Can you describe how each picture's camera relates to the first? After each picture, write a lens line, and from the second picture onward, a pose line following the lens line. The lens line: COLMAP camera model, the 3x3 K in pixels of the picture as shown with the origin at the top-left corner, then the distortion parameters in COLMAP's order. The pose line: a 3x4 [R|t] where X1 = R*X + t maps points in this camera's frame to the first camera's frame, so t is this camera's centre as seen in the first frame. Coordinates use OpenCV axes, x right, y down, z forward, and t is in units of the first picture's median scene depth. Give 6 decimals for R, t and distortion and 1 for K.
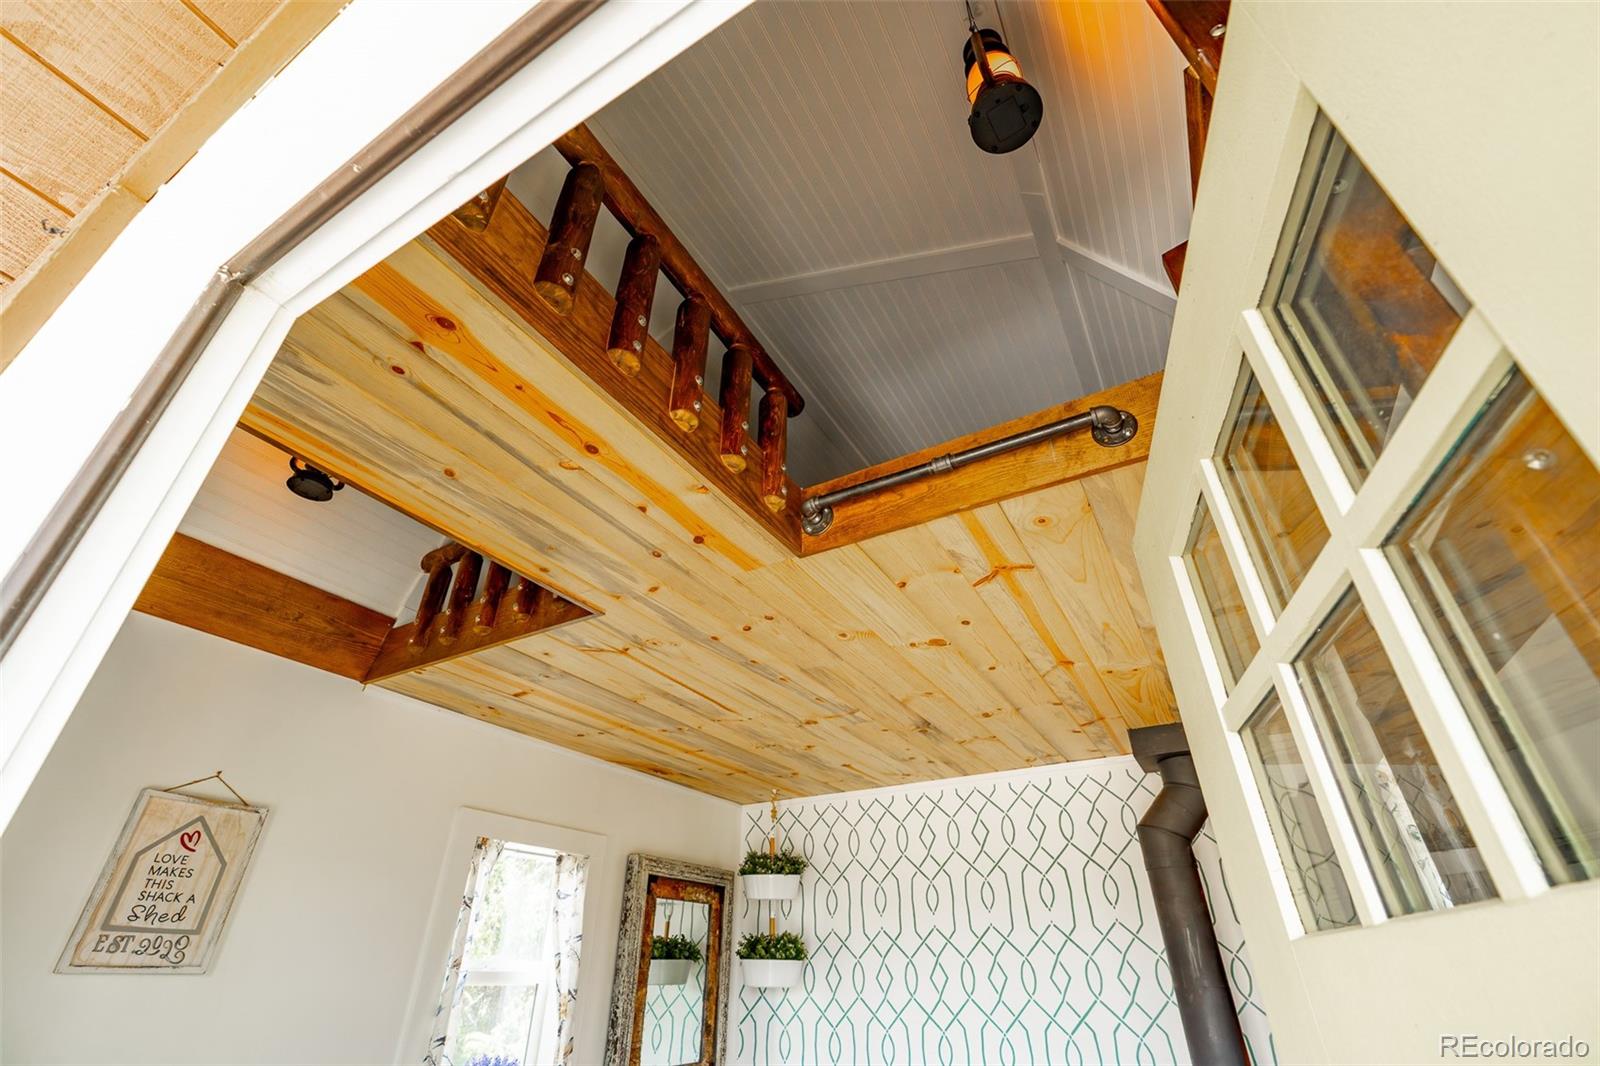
lens RADIAL K [[724.2, 0, 805.0], [0, 724.2, 515.9], [0, 0, 1]] dist [-0.012389, 0.005849]
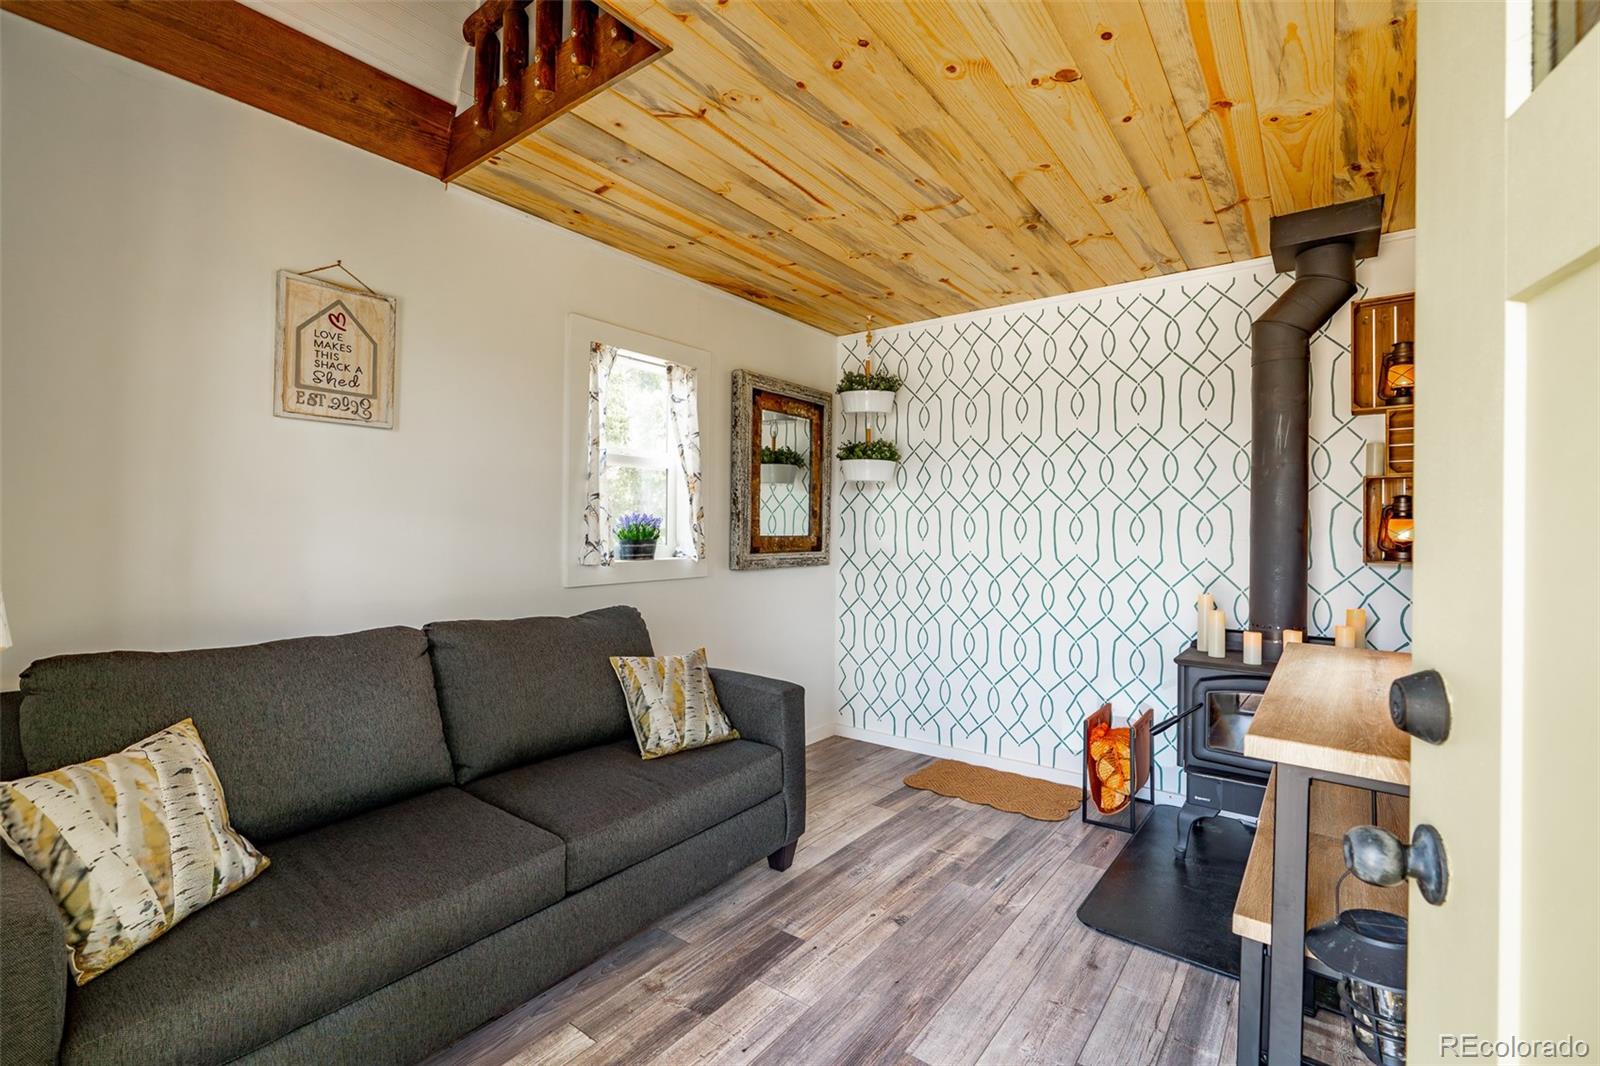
lens RADIAL K [[724.2, 0, 801.1], [0, 724.2, 531.6], [0, 0, 1]] dist [-0.012389, 0.005849]
pose [[0.991593, 0.013650, -0.128676, -0.004131], [0.058197, 0.841129, 0.537694, 0.116880], [0.115572, -0.540662, 0.833263, -0.007080]]
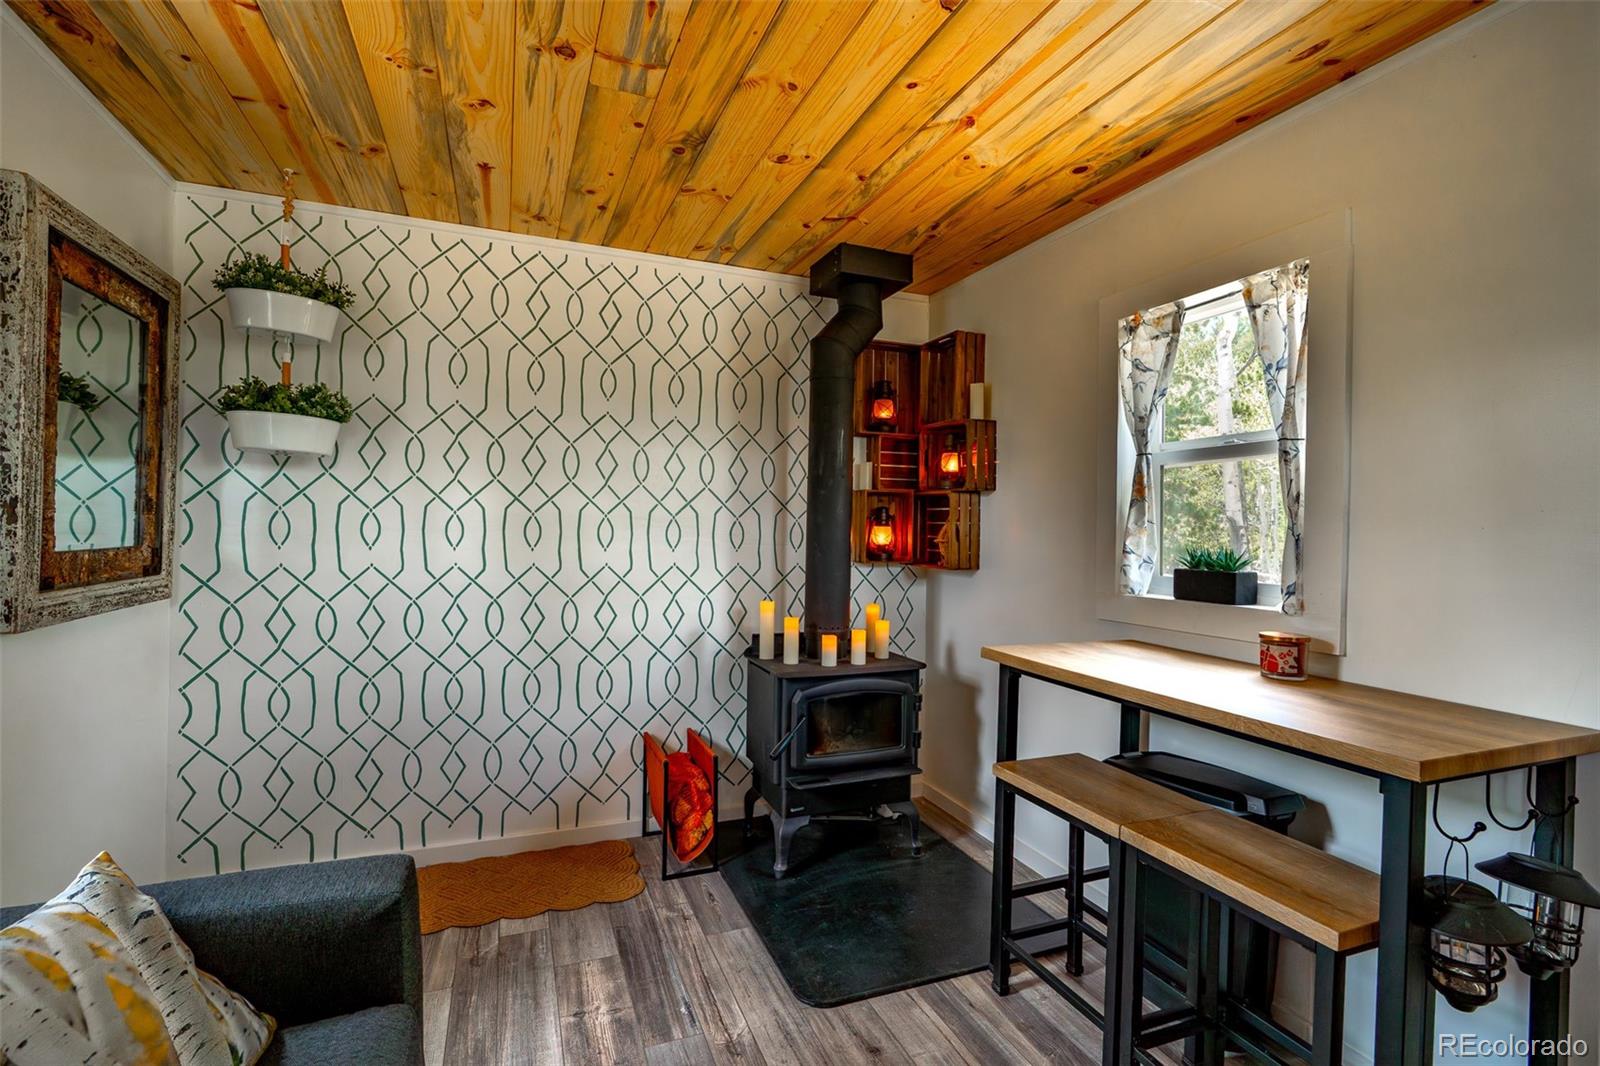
lens RADIAL K [[724.2, 0, 808.6], [0, 724.2, 529.4], [0, 0, 1]] dist [-0.012389, 0.005849]
pose [[0.611973, 0.009886, 0.790817, -0.329840], [-0.441518, 0.833870, 0.331244, 0.328136], [-0.656164, -0.551872, 0.514670, 0.354458]]
